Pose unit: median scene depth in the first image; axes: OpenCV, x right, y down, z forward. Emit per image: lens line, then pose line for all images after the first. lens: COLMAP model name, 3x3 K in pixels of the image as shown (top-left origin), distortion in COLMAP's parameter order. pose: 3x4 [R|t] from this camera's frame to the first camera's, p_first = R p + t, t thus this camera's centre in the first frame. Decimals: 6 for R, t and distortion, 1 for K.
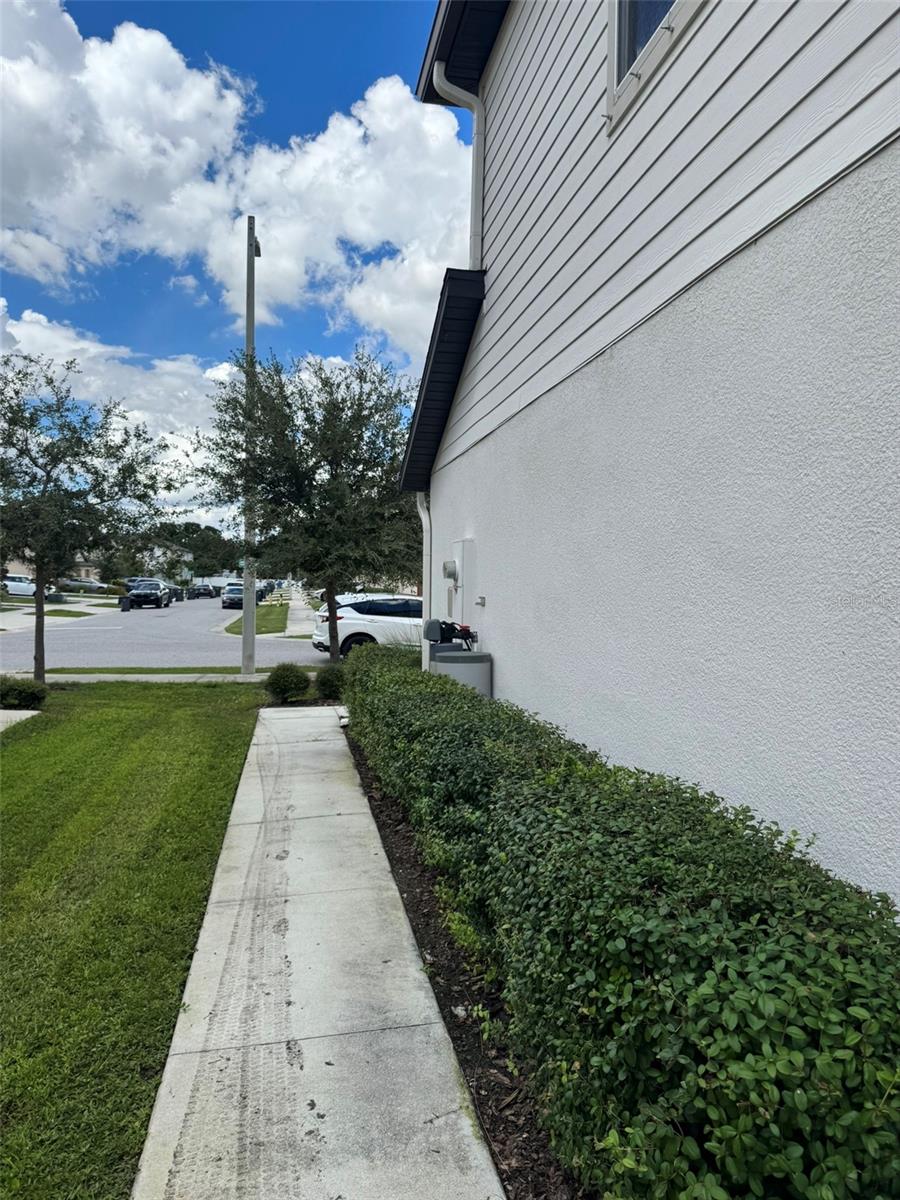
lens RADIAL K [[844.8, 0, 445.9], [0, 844.8, 598.2], [0, 0, 1]] dist [0.041542, -0.056374]
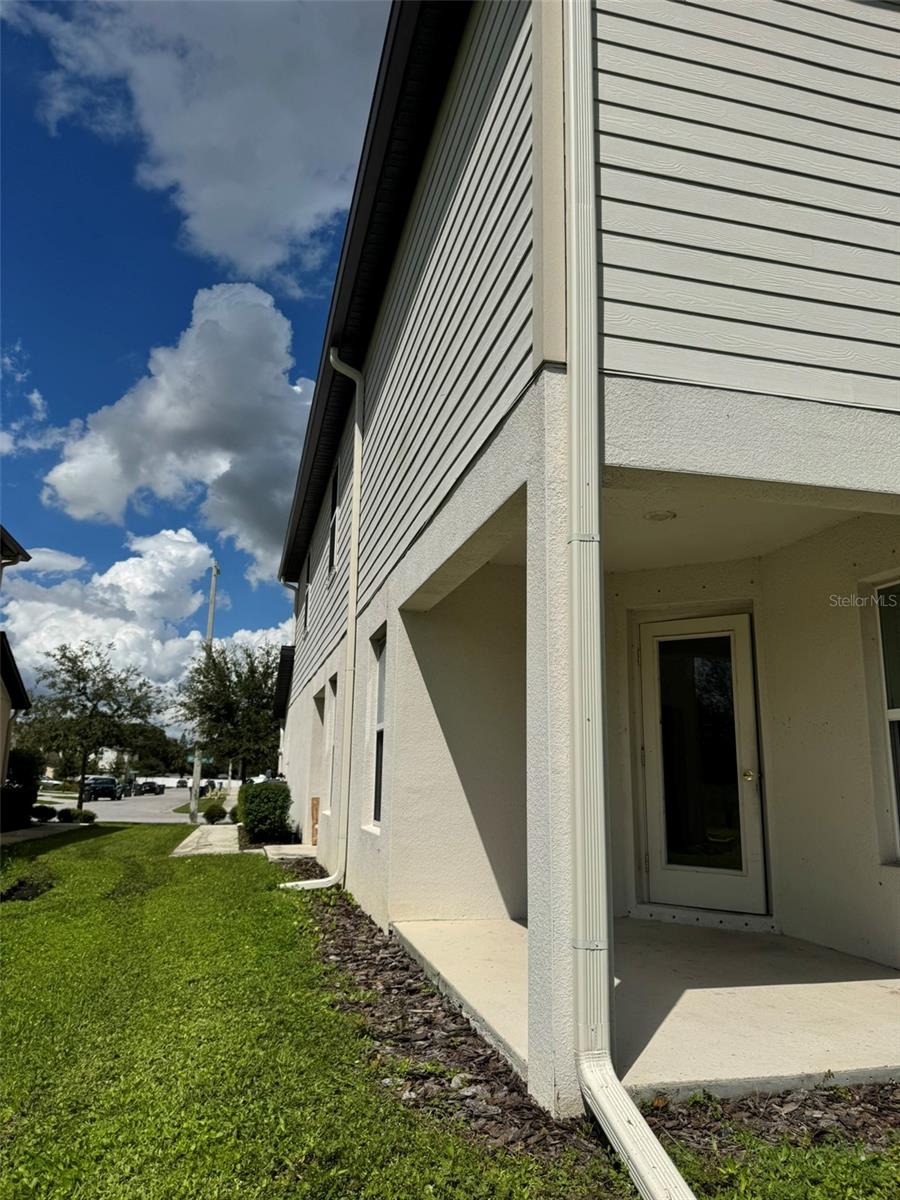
lens RADIAL K [[851.6, 0, 445.1], [0, 851.6, 583.4], [0, 0, 1]] dist [0.129657, -0.151353]
pose [[0.998661, 0.016095, 0.049160, 0.201147], [-0.003401, 0.968736, -0.248072, 0.063690], [-0.051616, 0.247573, 0.967493, -0.929760]]
